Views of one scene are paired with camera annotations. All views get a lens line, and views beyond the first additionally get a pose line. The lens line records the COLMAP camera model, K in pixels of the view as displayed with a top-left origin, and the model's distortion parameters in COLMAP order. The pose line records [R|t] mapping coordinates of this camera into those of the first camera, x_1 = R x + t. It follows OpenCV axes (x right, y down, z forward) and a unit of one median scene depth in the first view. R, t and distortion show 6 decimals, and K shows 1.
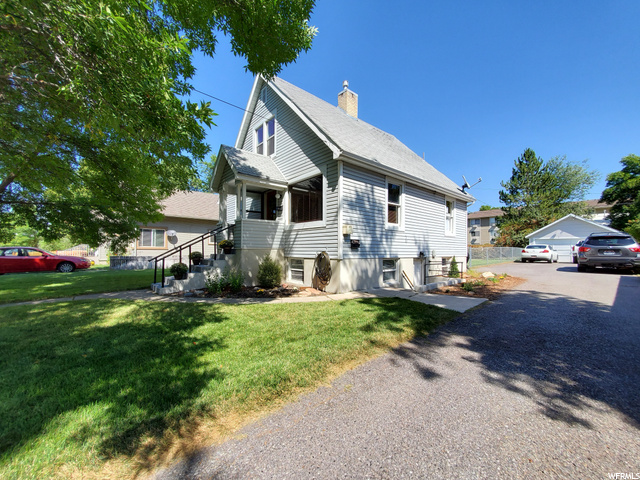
lens RADIAL K [[261.7, 0, 317.2], [0, 261.7, 243.6], [0, 0, 1]] dist [0.009230, -0.000272]
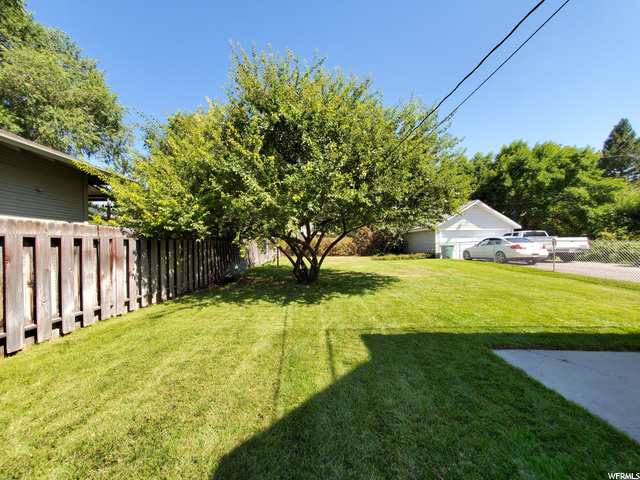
lens RADIAL K [[261.7, 0, 317.2], [0, 261.7, 243.6], [0, 0, 1]] dist [0.009230, -0.000272]
pose [[0.639363, -0.014191, 0.768774, 0.003687], [-0.002086, 0.999794, 0.020190, 0.019821], [-0.768902, -0.014513, 0.639201, 1.965321]]
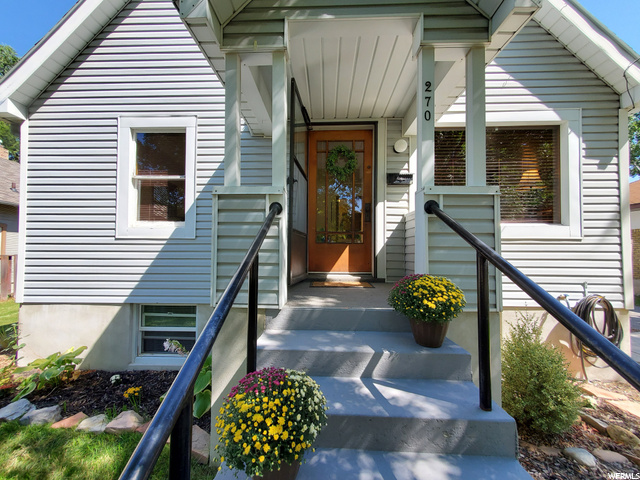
lens RADIAL K [[245.0, 0, 318.1], [0, 245.0, 243.1], [0, 0, 1]] dist [0.005796, -0.000430]
pose [[0.668195, 0.015462, 0.743825, -0.439576], [-0.023034, 0.999735, -0.000089, -0.034254], [-0.743629, -0.017074, 0.668374, 0.760010]]
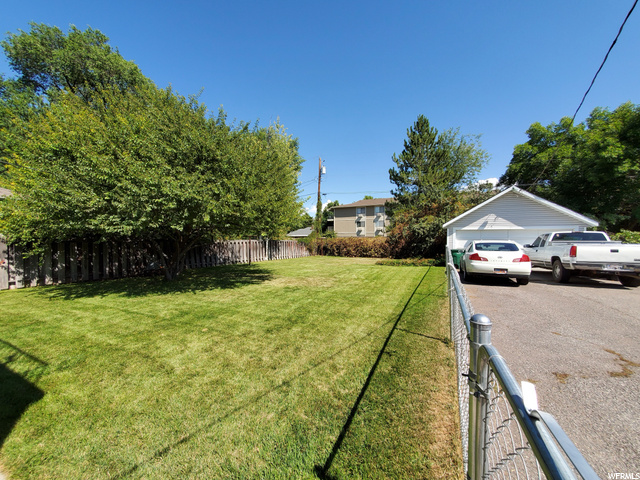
lens RADIAL K [[261.7, 0, 317.2], [0, 261.7, 243.6], [0, 0, 1]] dist [0.009230, -0.000272]
pose [[0.925420, -0.008958, 0.378837, 0.795133], [-0.004643, 0.999377, 0.034973, -0.012089], [-0.378914, -0.034124, 0.924802, 1.434042]]
